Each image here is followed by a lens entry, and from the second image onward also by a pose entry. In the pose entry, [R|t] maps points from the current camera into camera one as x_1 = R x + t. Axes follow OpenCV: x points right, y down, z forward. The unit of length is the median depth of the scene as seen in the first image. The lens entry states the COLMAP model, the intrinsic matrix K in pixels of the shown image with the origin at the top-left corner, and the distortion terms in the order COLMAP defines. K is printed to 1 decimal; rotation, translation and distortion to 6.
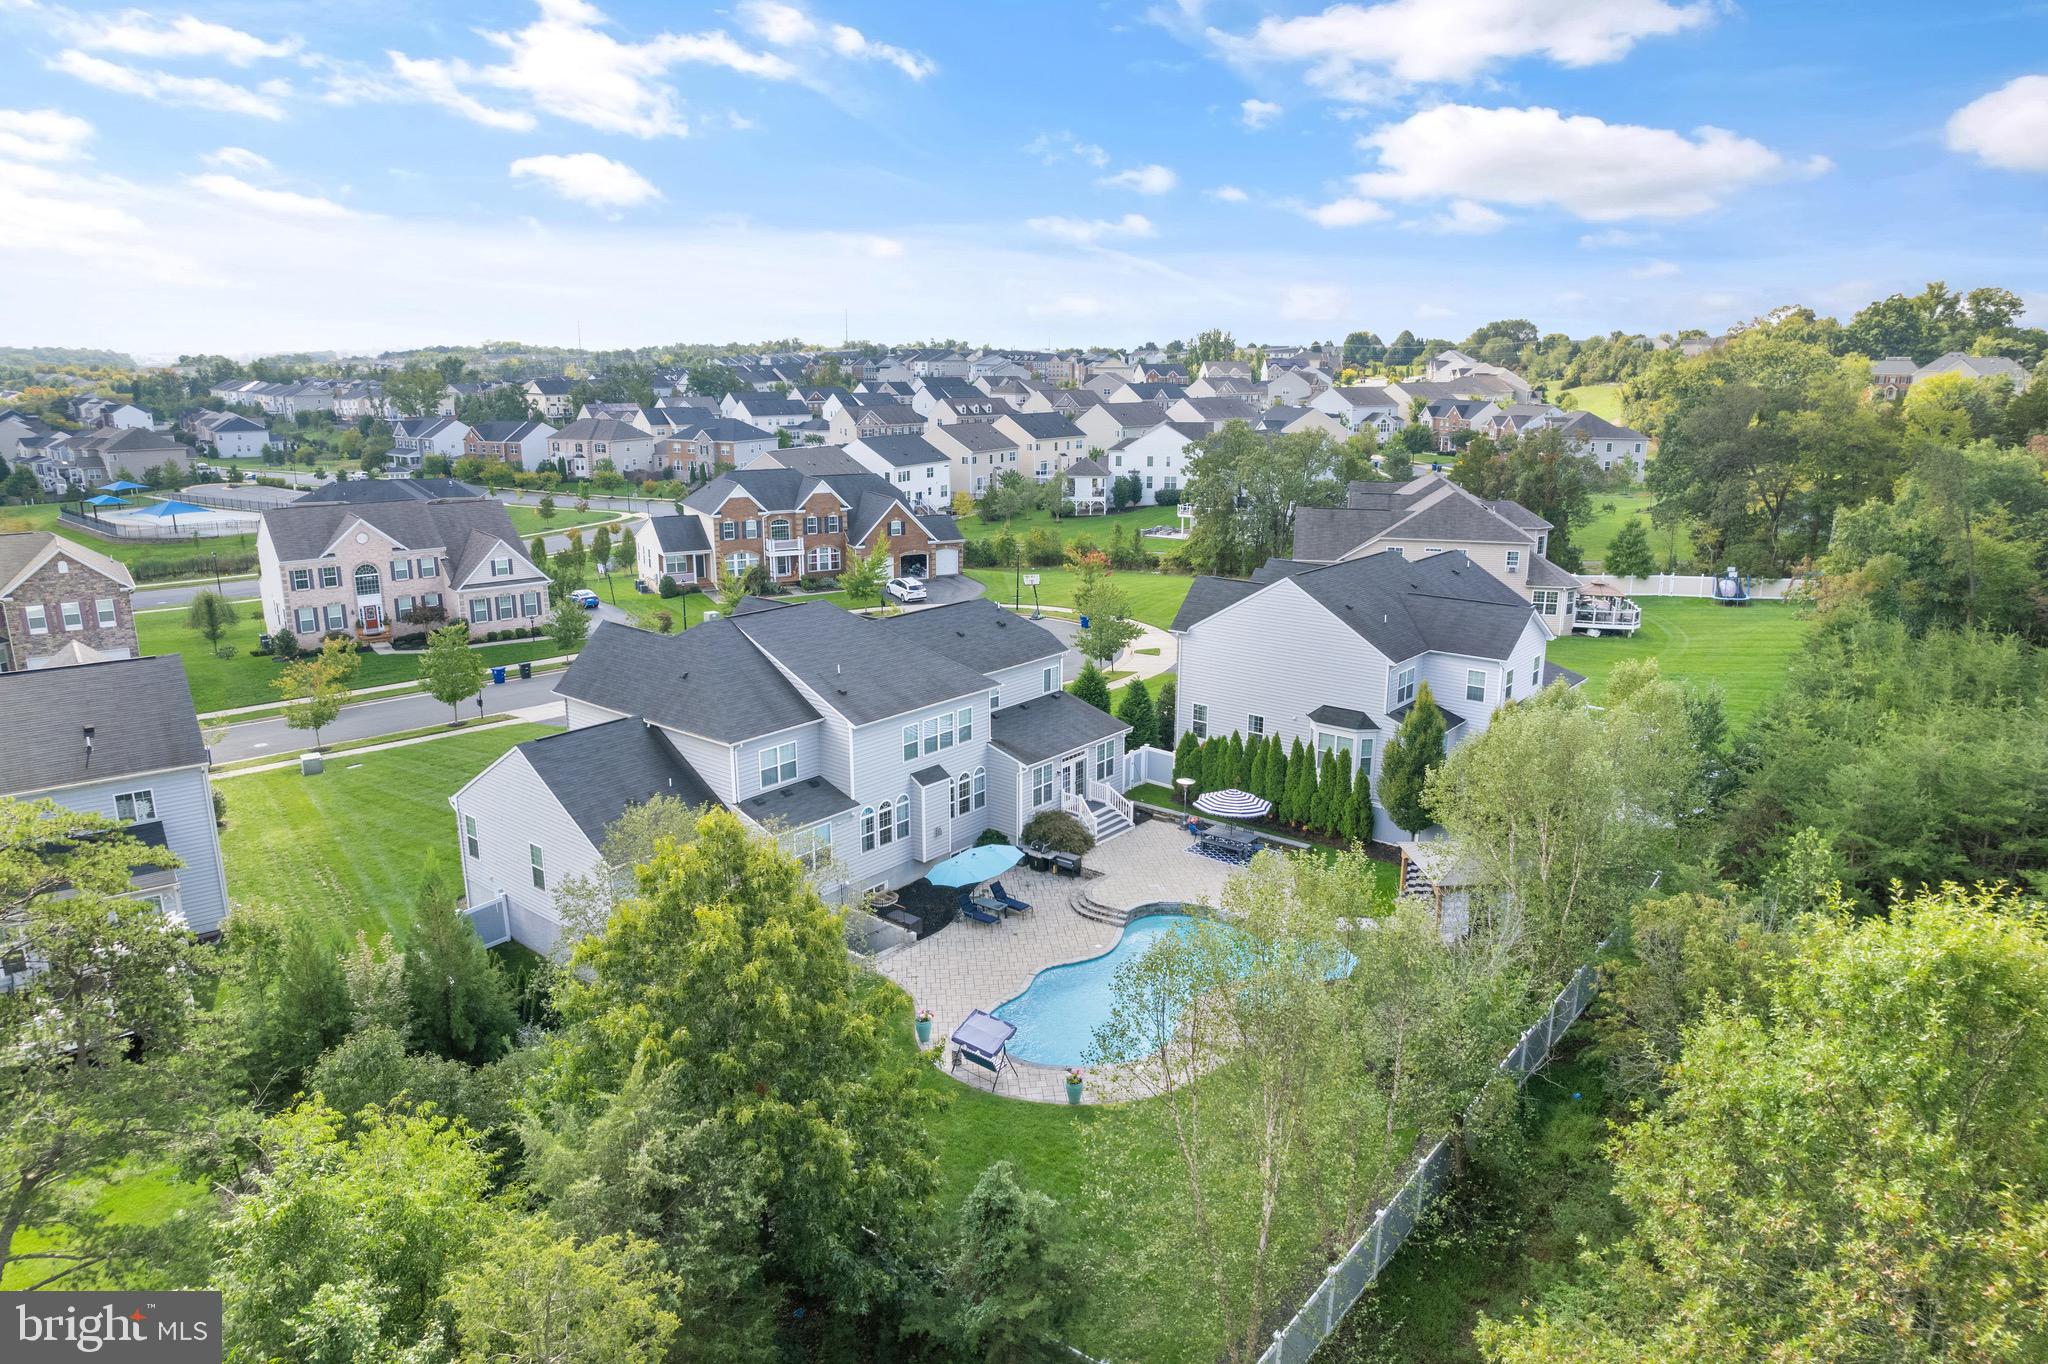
lens RADIAL K [[1319.5, 0, 1016.2], [0, 1319.5, 681.1], [0, 0, 1]] dist [-0.068096, 0.065538]
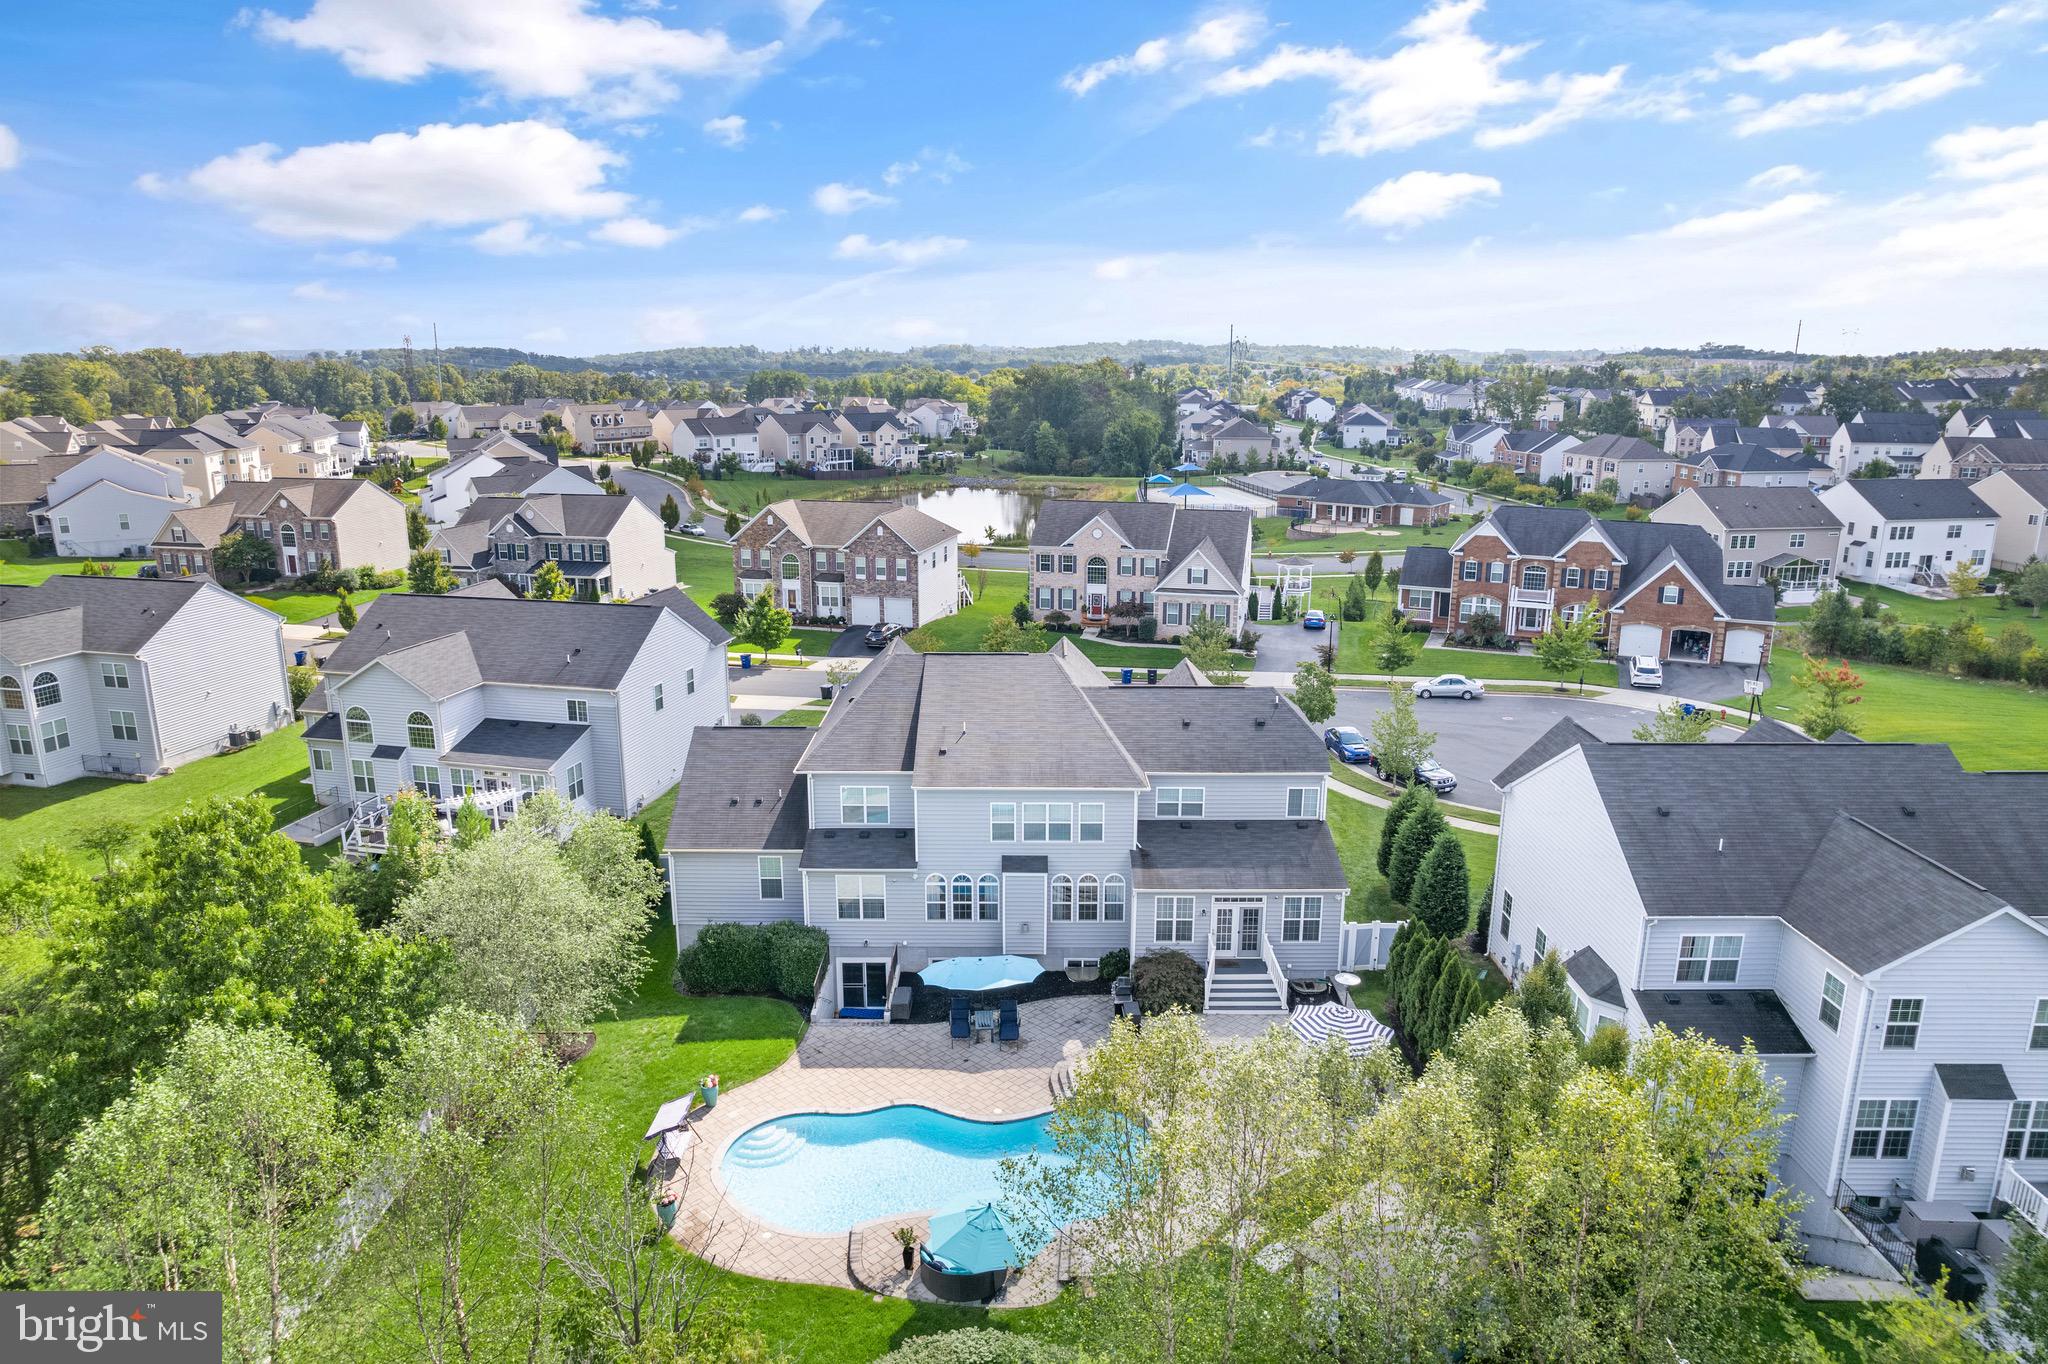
lens RADIAL K [[1319.5, 0, 1020.5], [0, 1319.5, 673.6], [0, 0, 1]] dist [-0.068096, 0.065538]
pose [[0.636603, 0.185386, -0.748577, 0.315895], [-0.189463, 0.978524, 0.081210, -0.069727], [0.747556, 0.090130, 0.658055, 0.212495]]
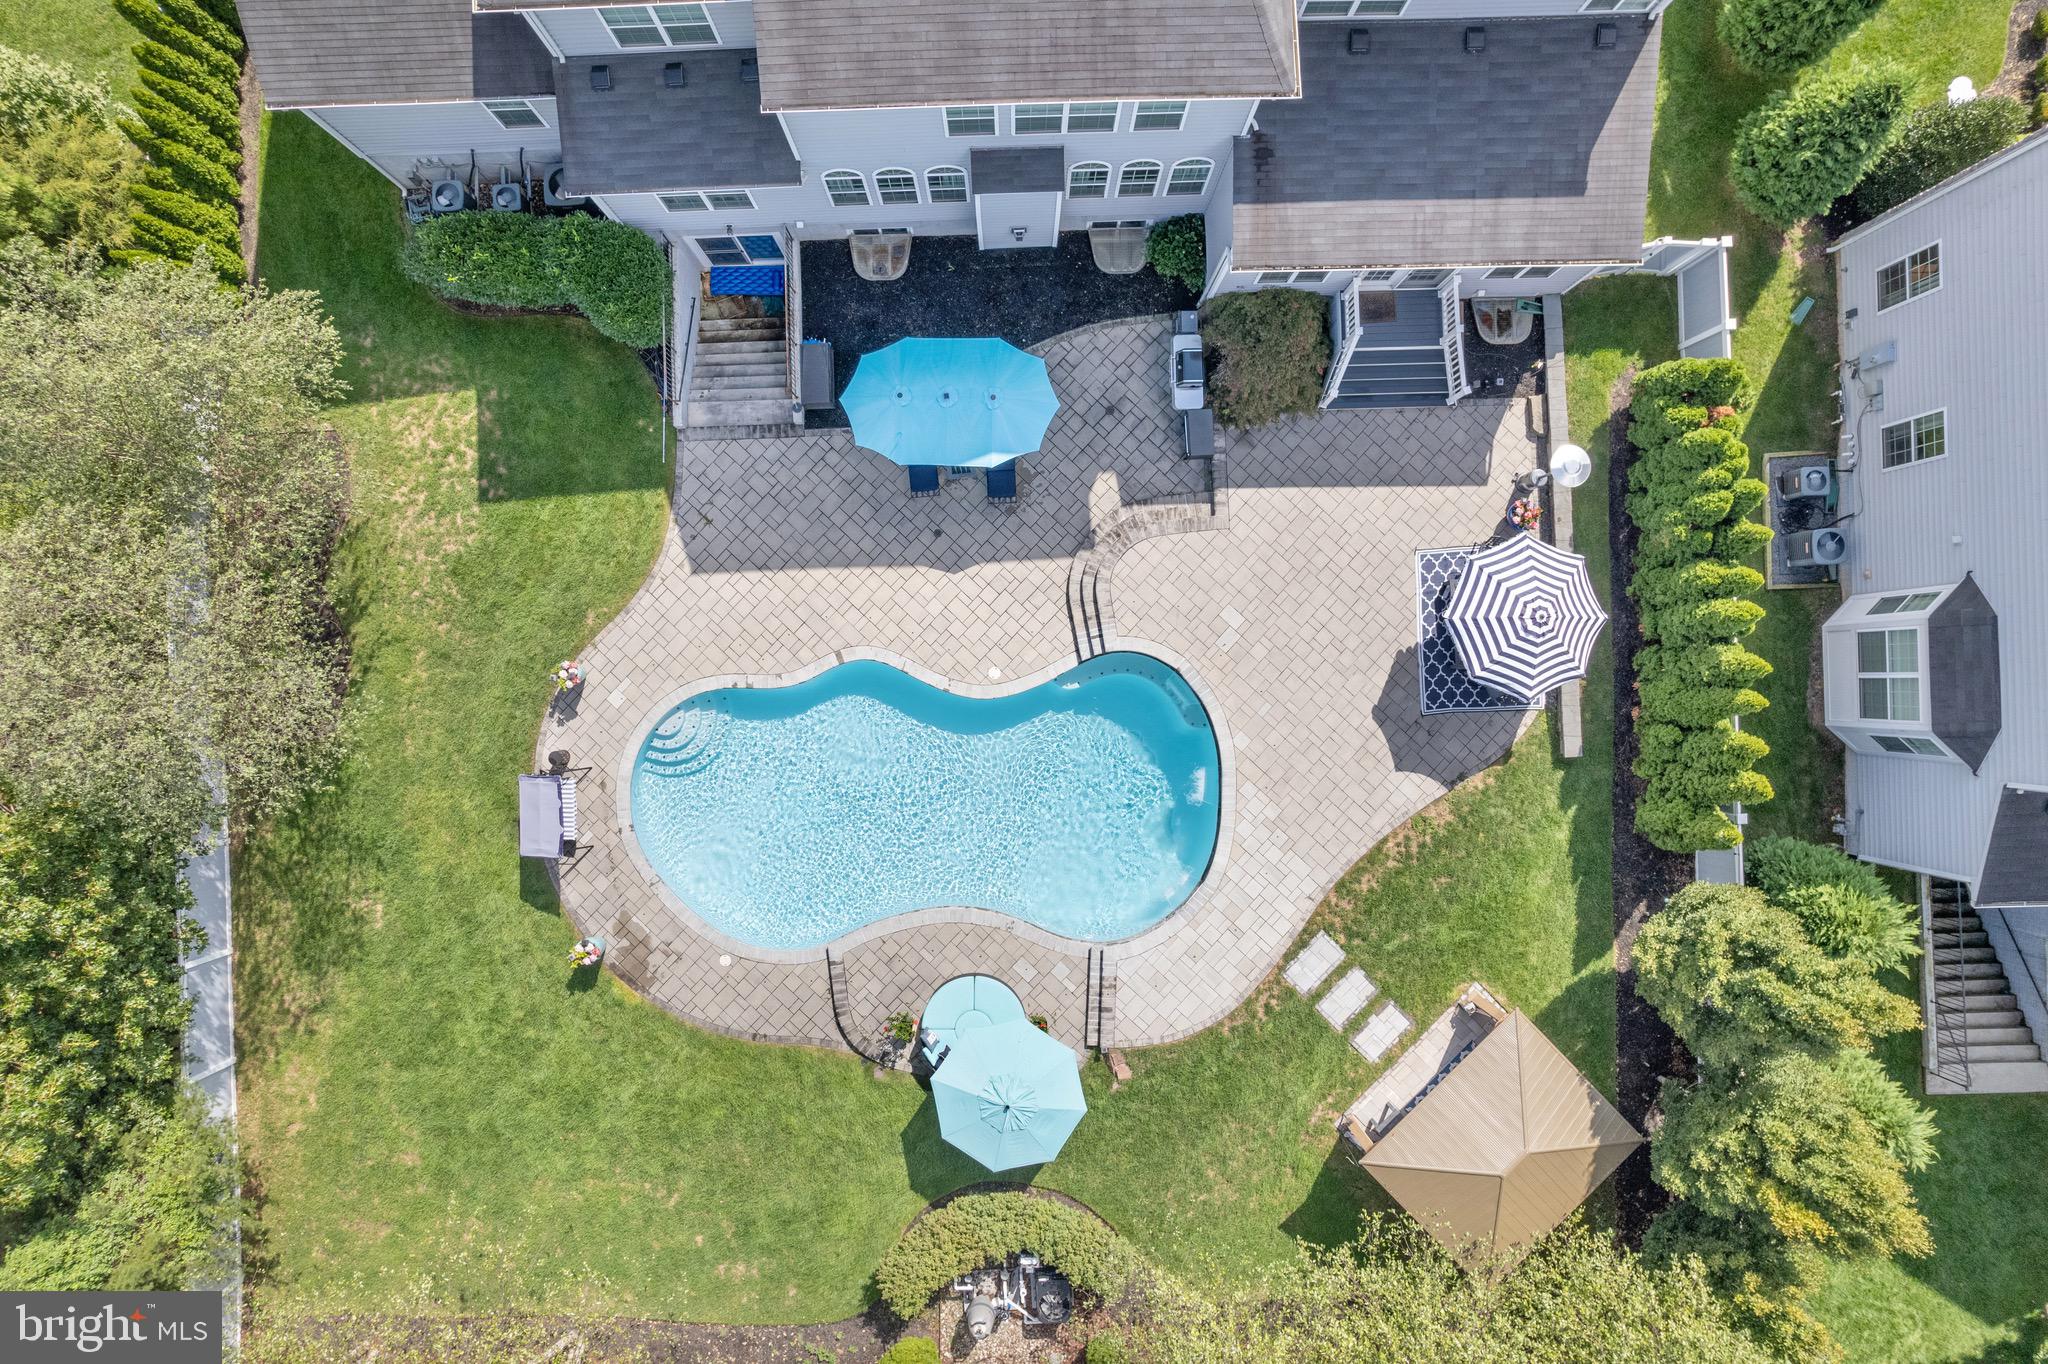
lens RADIAL K [[1319.5, 0, 1022.1], [0, 1319.5, 702.9], [0, 0, 1]] dist [-0.068096, 0.065538]
pose [[0.665908, 0.745957, 0.010693, 0.036128], [-0.184333, 0.150629, 0.971253, -0.179363], [0.722902, -0.648737, 0.237809, 0.420910]]
